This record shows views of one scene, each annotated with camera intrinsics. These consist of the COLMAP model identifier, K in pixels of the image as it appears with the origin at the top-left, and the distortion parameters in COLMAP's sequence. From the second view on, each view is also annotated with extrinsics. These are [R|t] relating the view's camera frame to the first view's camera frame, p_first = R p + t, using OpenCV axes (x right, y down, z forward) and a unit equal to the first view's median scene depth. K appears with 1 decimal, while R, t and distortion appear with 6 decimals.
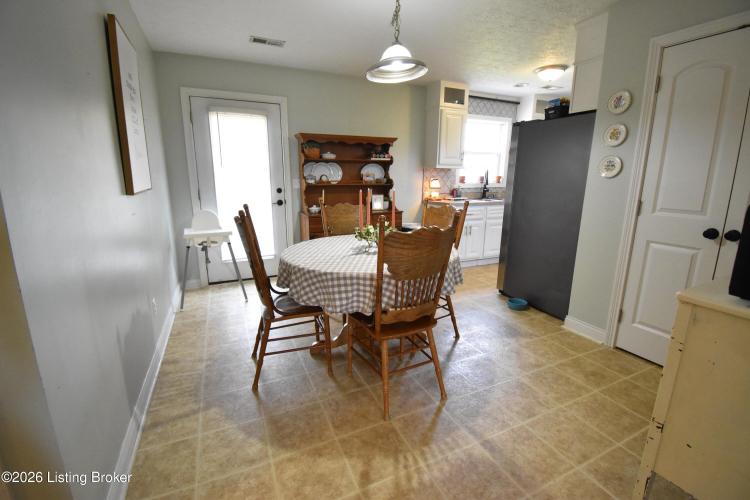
lens RADIAL K [[327.8, 0, 373.5], [0, 327.8, 246.0], [0, 0, 1]] dist [-0.013202, -0.007237]
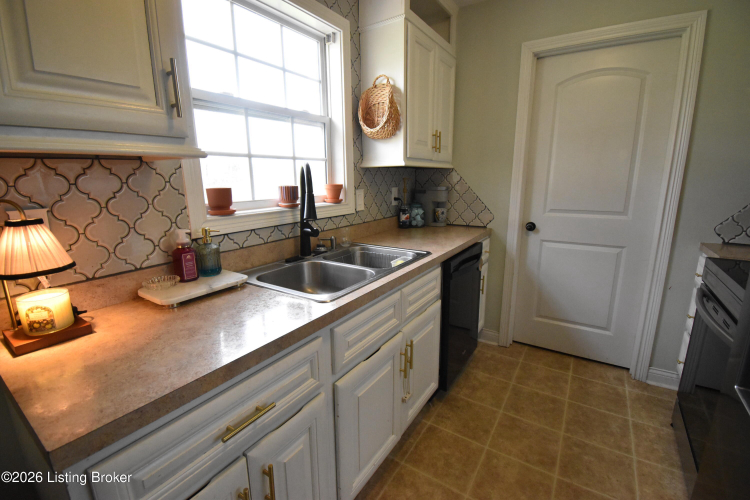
lens RADIAL K [[327.8, 0, 370.4], [0, 327.8, 250.1], [0, 0, 1]] dist [-0.013202, -0.007237]
pose [[0.857465, -0.123332, 0.499543, 0.241553], [0.125372, 0.991667, 0.029631, -0.158838], [-0.499035, 0.037221, 0.865782, 0.718408]]
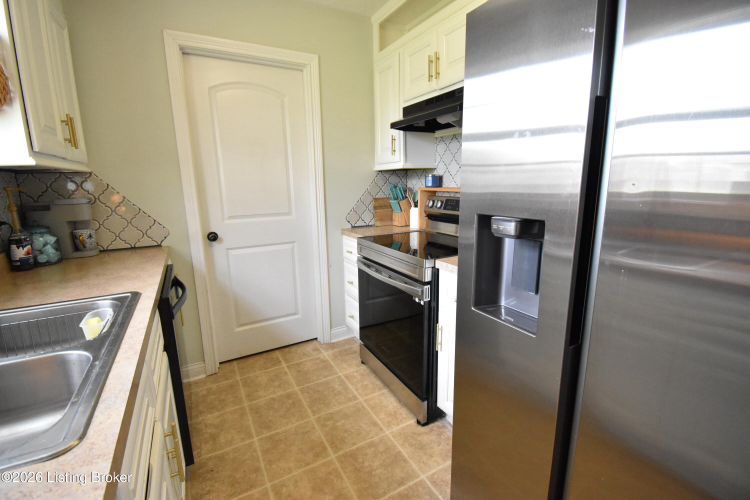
lens RADIAL K [[327.8, 0, 377.4], [0, 327.8, 248.0], [0, 0, 1]] dist [-0.013202, -0.007237]
pose [[-0.079251, -0.202282, 0.976115, 0.233490], [0.230275, 0.948996, 0.215358, -0.178178], [-0.969893, 0.241843, -0.028628, 0.812824]]
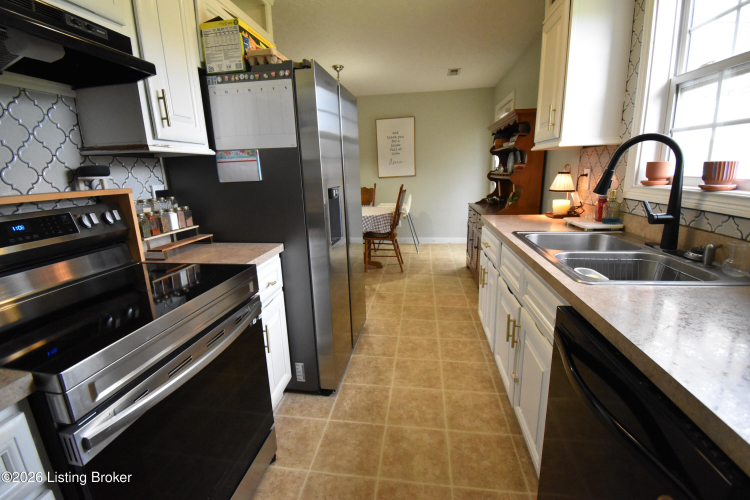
lens RADIAL K [[327.8, 0, 369.2], [0, 327.8, 247.3], [0, 0, 1]] dist [-0.013202, -0.007237]
pose [[-0.561219, 0.203508, -0.802258, 0.695084], [-0.146558, 0.929548, 0.338322, -0.205815], [0.814588, 0.307450, -0.491855, 0.965417]]
